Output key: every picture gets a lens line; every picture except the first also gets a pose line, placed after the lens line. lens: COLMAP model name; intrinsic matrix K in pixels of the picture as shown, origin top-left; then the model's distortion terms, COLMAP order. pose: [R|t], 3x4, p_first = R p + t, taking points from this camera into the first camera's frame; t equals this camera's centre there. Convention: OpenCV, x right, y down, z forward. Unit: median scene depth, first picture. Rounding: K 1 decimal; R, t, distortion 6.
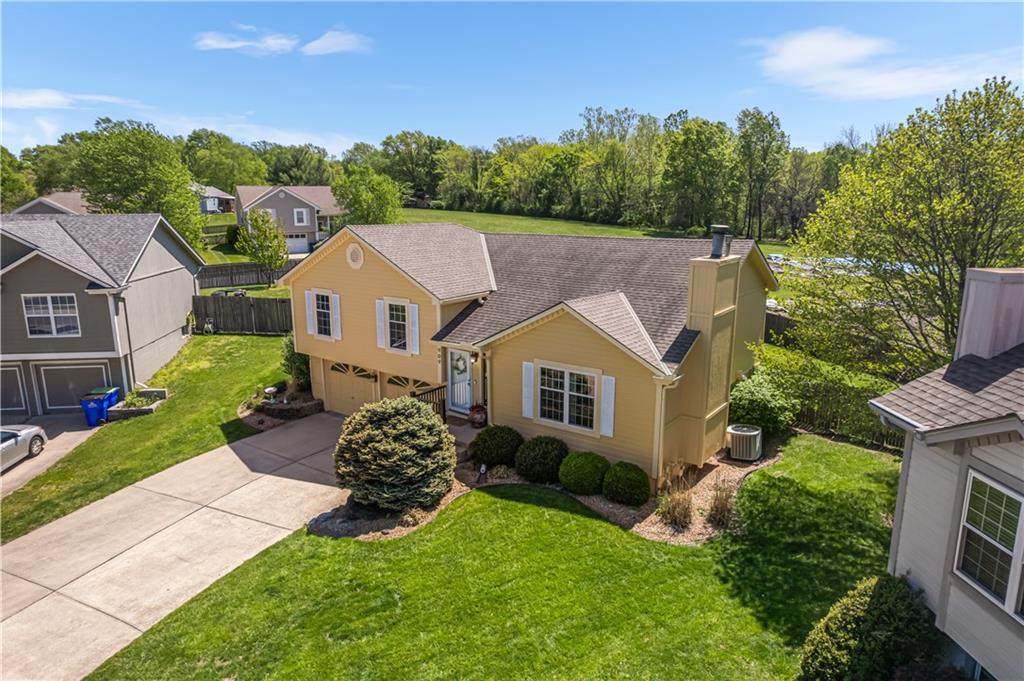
lens RADIAL K [[649.6, 0, 528.1], [0, 649.6, 317.9], [0, 0, 1]] dist [-0.034913, 0.000608]
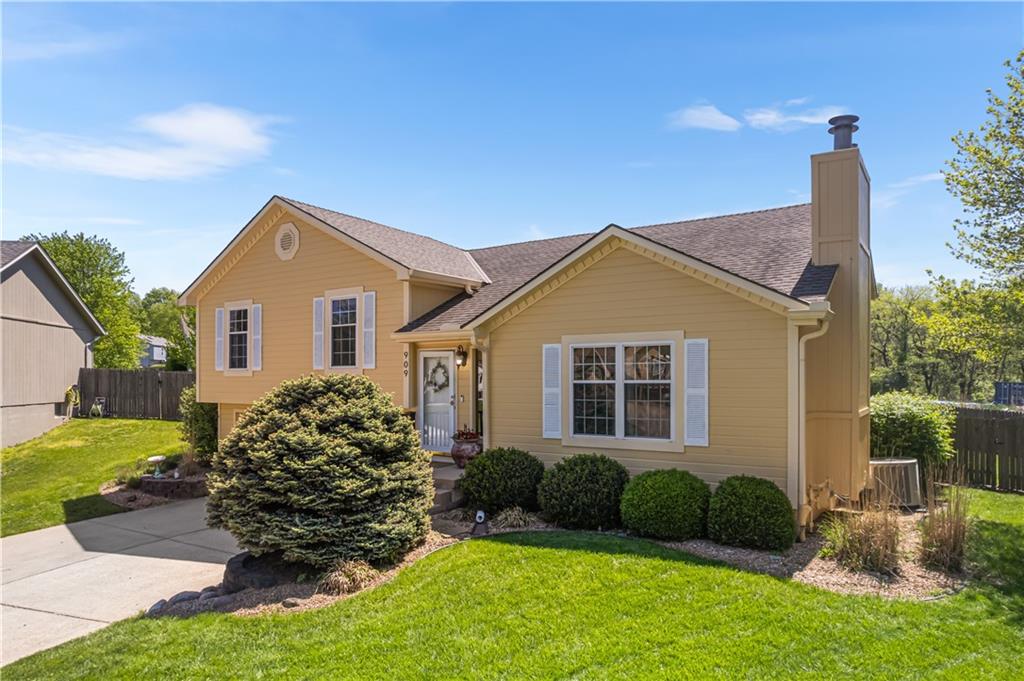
lens RADIAL K [[659.9, 0, 524.1], [0, 659.9, 362.1], [0, 0, 1]] dist [-0.067826, 0.067041]
pose [[0.998899, -0.004371, 0.046708, -0.058396], [0.013525, 0.980205, -0.197522, 0.218932], [-0.044920, 0.197936, 0.979185, 0.411782]]
